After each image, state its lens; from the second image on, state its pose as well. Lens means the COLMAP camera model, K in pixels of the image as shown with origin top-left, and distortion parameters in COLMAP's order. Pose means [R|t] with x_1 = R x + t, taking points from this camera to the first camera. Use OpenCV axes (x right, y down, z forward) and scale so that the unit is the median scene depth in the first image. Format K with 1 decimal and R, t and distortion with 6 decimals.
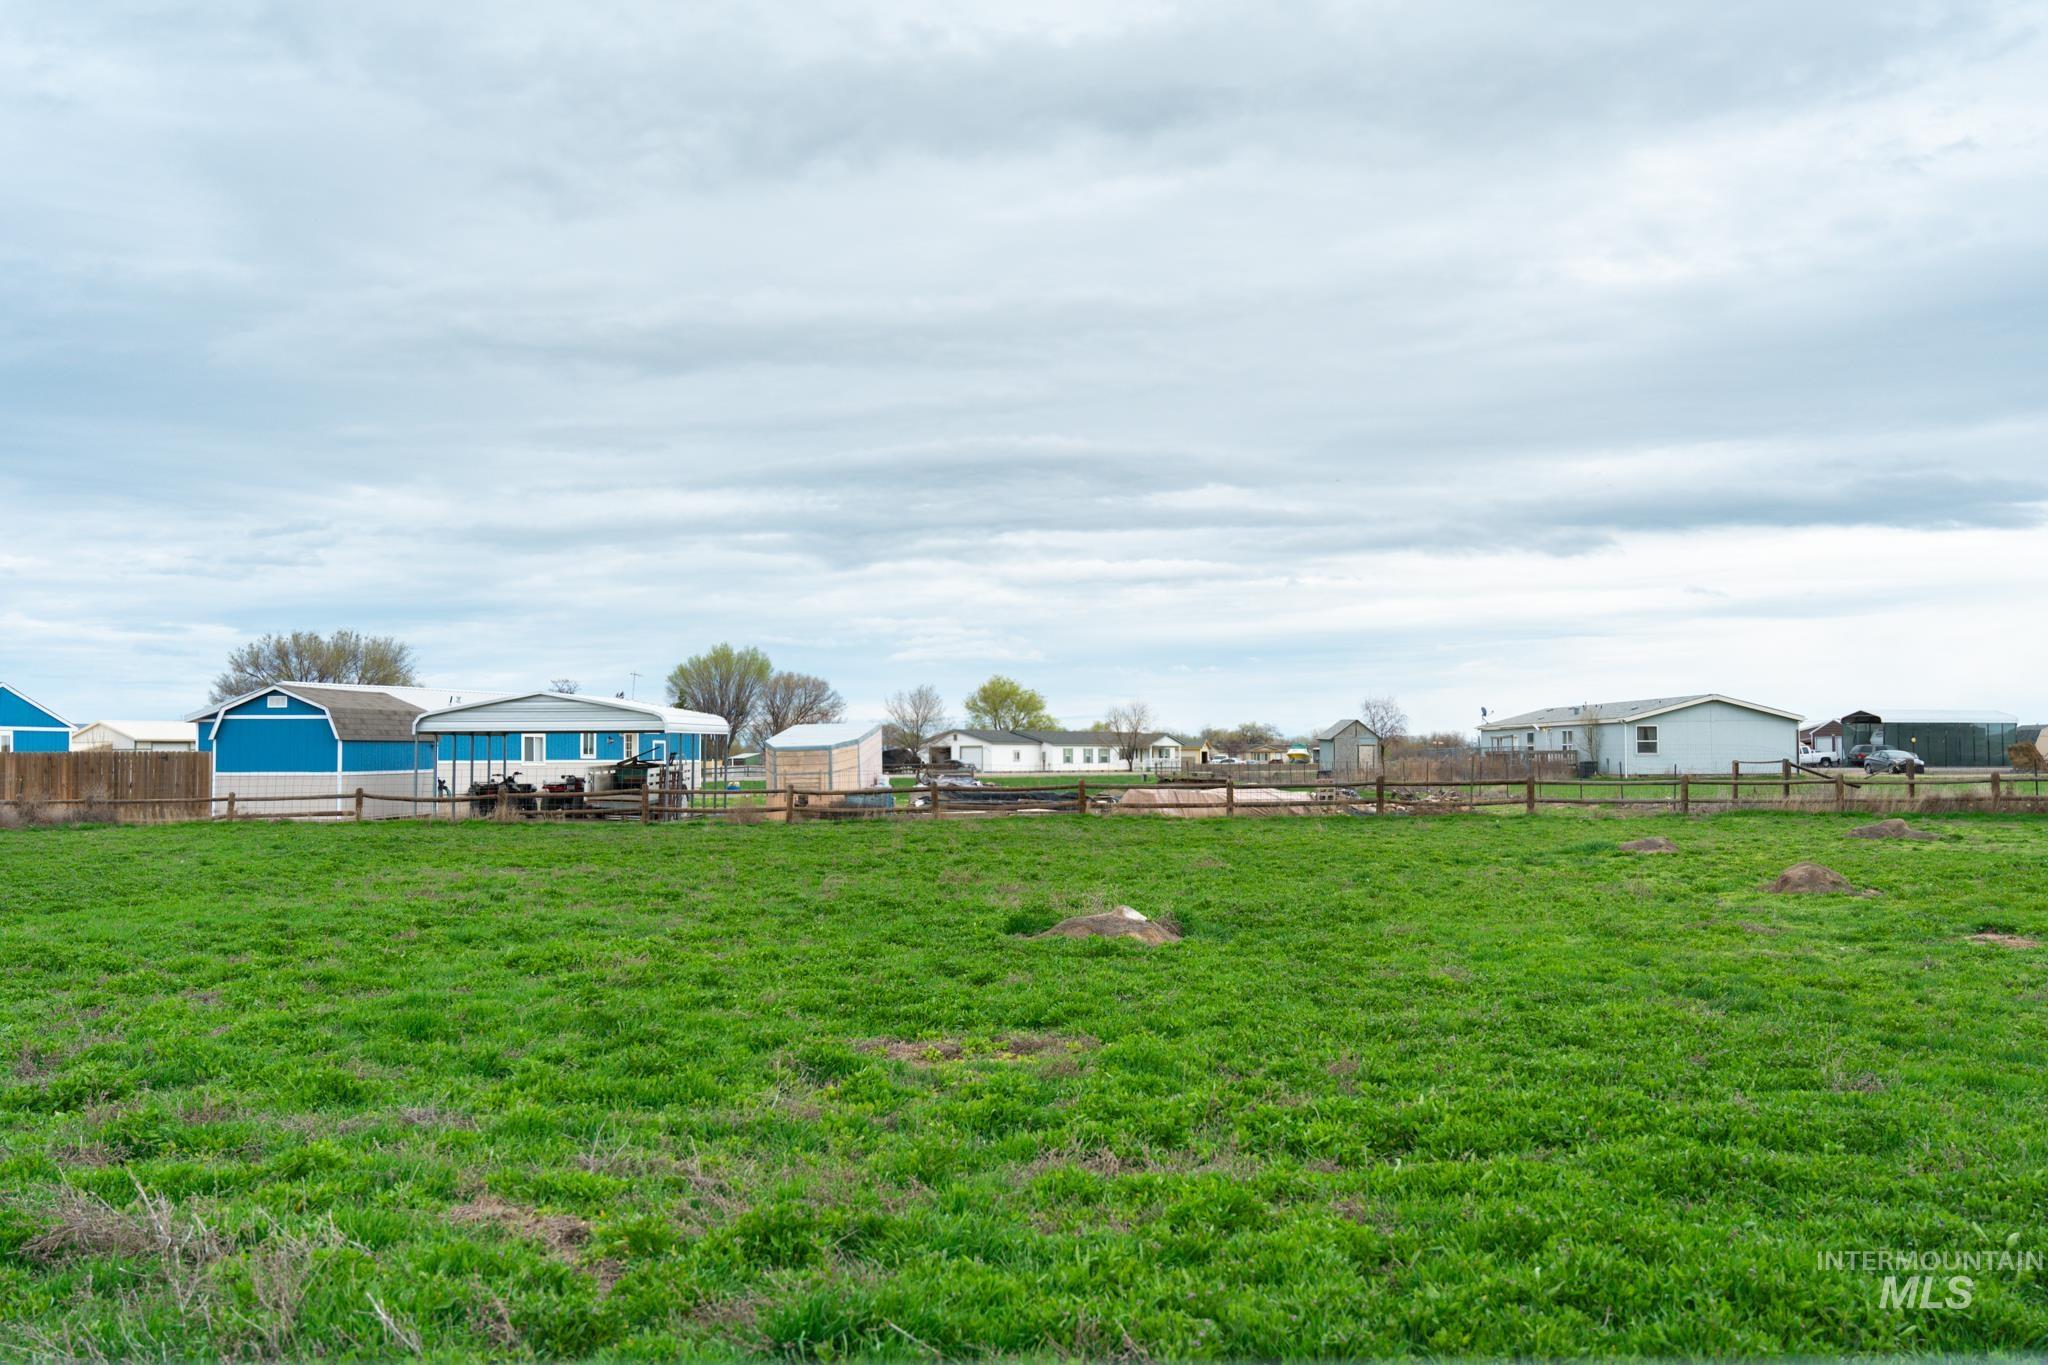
lens RADIAL K [[1834.0, 0, 1034.4], [0, 1834.0, 687.6], [0, 0, 1]] dist [0.010231, -0.002250]
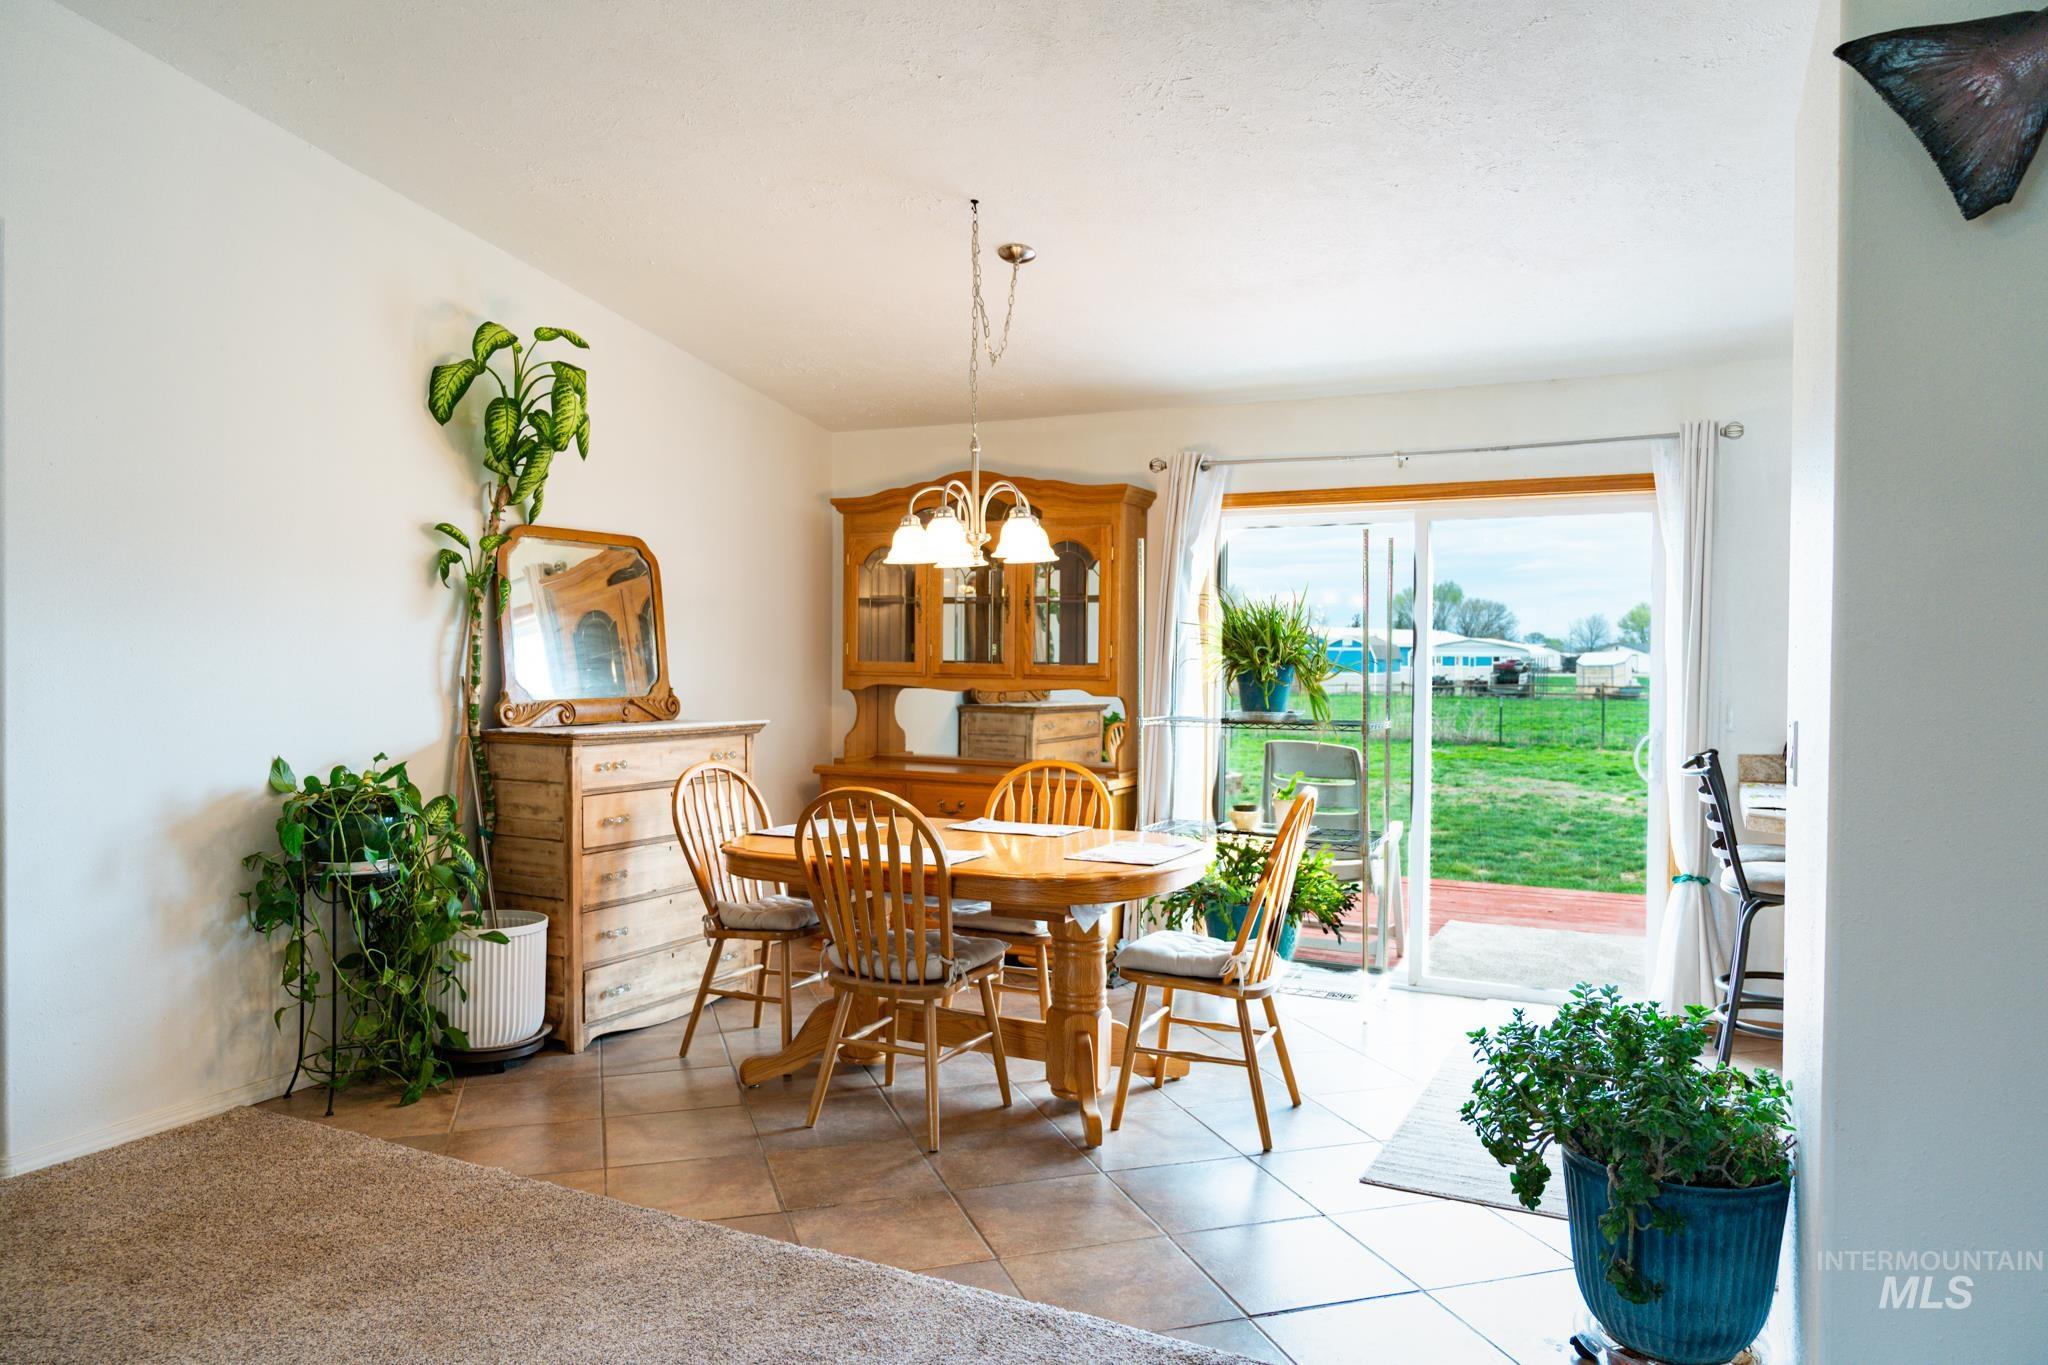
lens RADIAL K [[1353.7, 0, 1021.0], [0, 1353.7, 677.8], [0, 0, 1]] dist [-0.012716, 0.002915]
pose [[0.905564, 0.017266, -0.423859, -0.016255], [0.006003, 0.998550, 0.053501, -0.009476], [0.424168, -0.050993, 0.904147, -0.163621]]
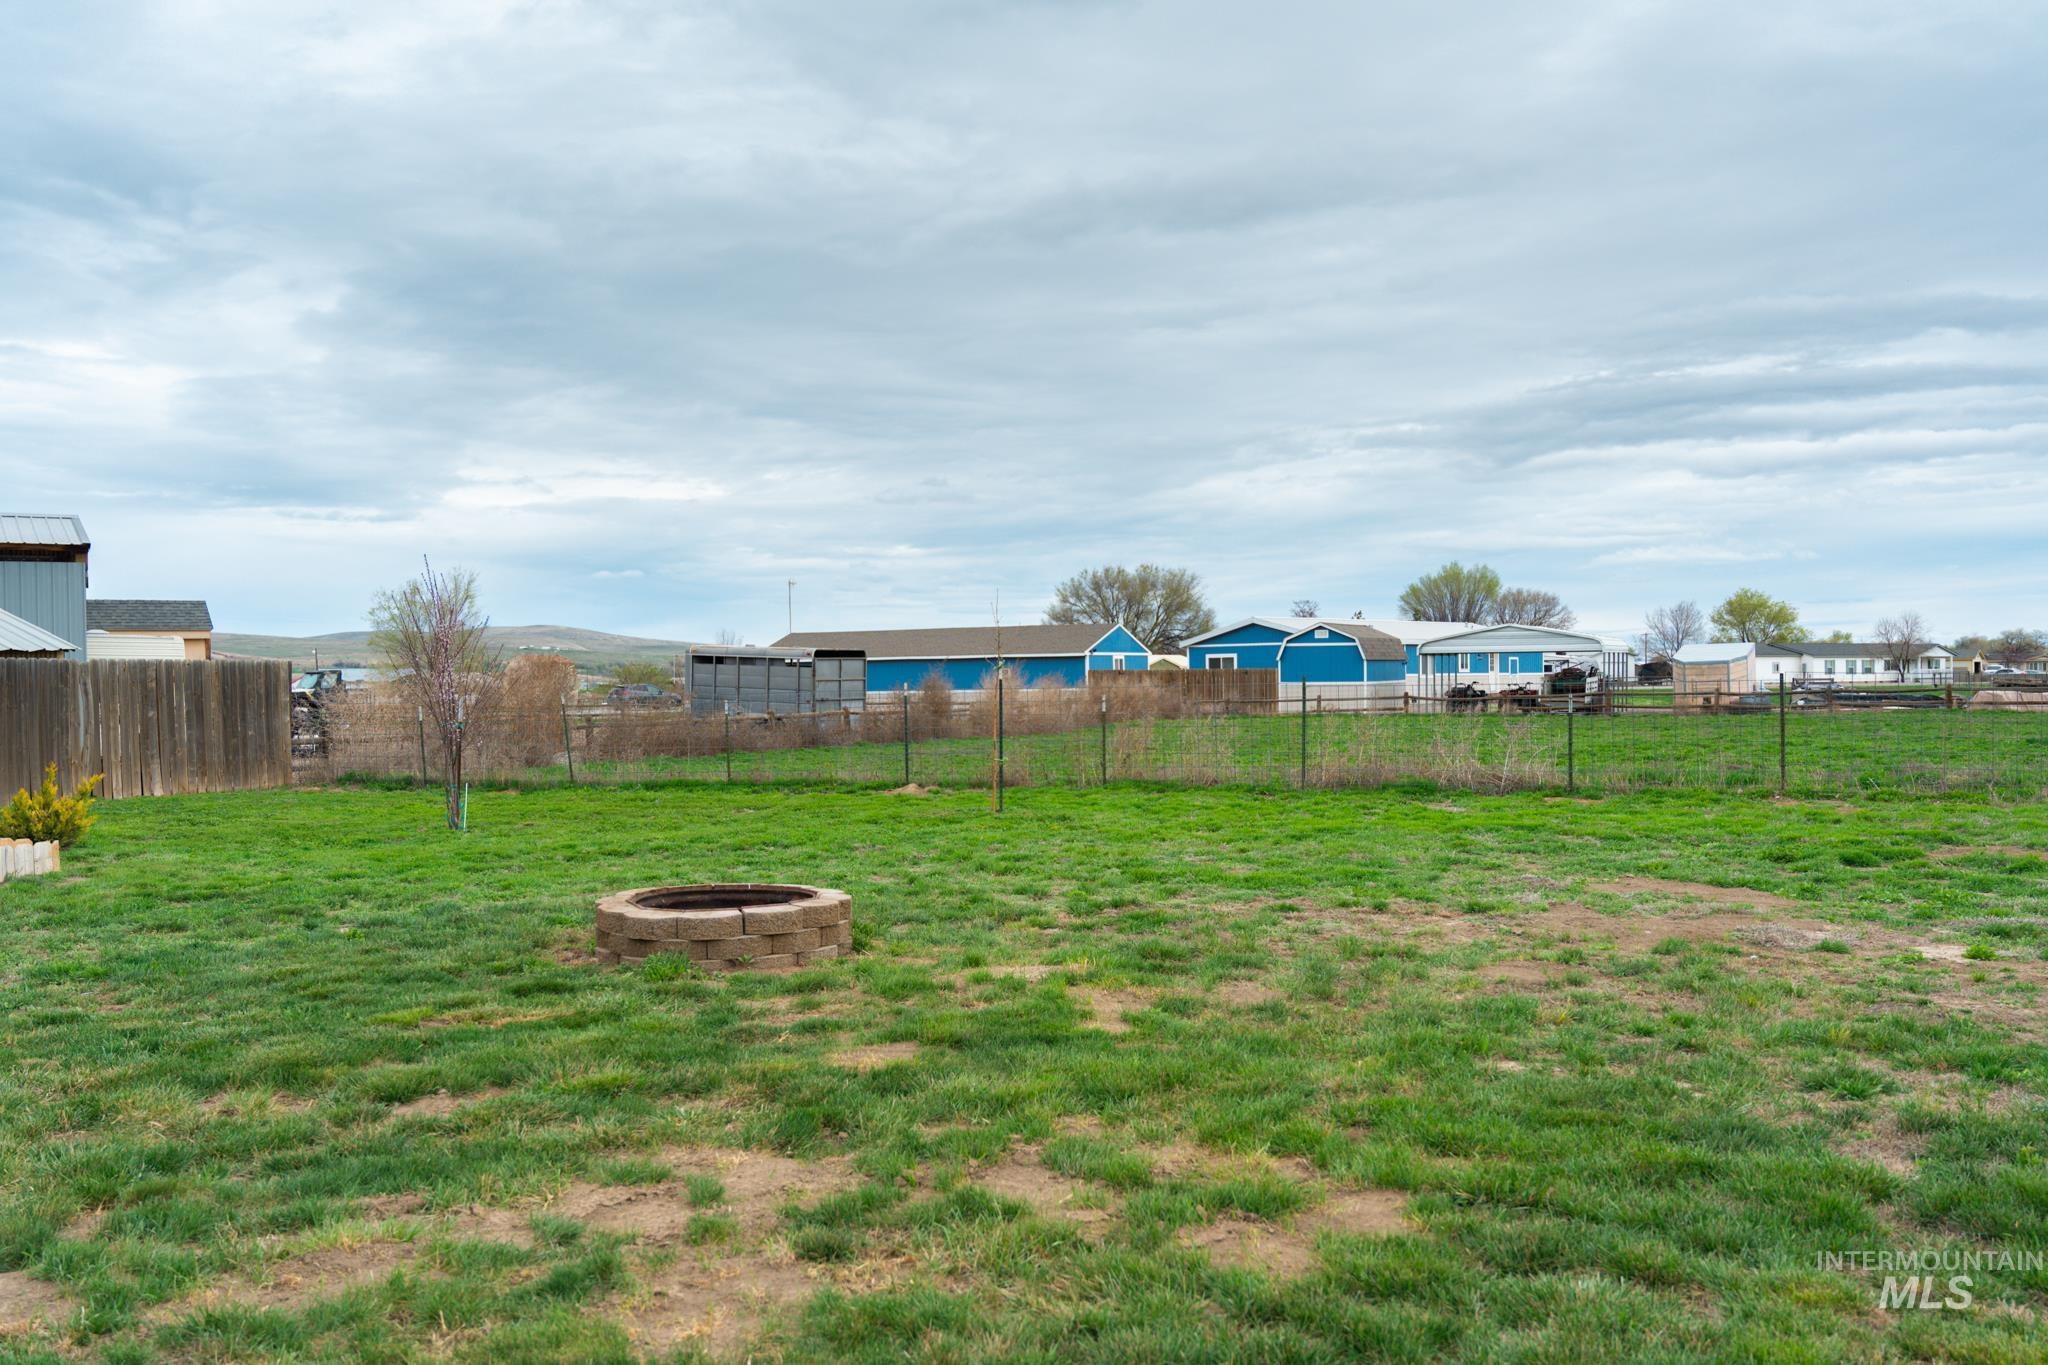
lens RADIAL K [[1834.0, 0, 1038.3], [0, 1834.0, 678.5], [0, 0, 1]] dist [0.010231, -0.002250]
pose [[0.932384, -0.006563, -0.361411, -0.022802], [0.021489, 0.999073, 0.037294, -0.003830], [0.360831, -0.042539, 0.931661, -0.104929]]
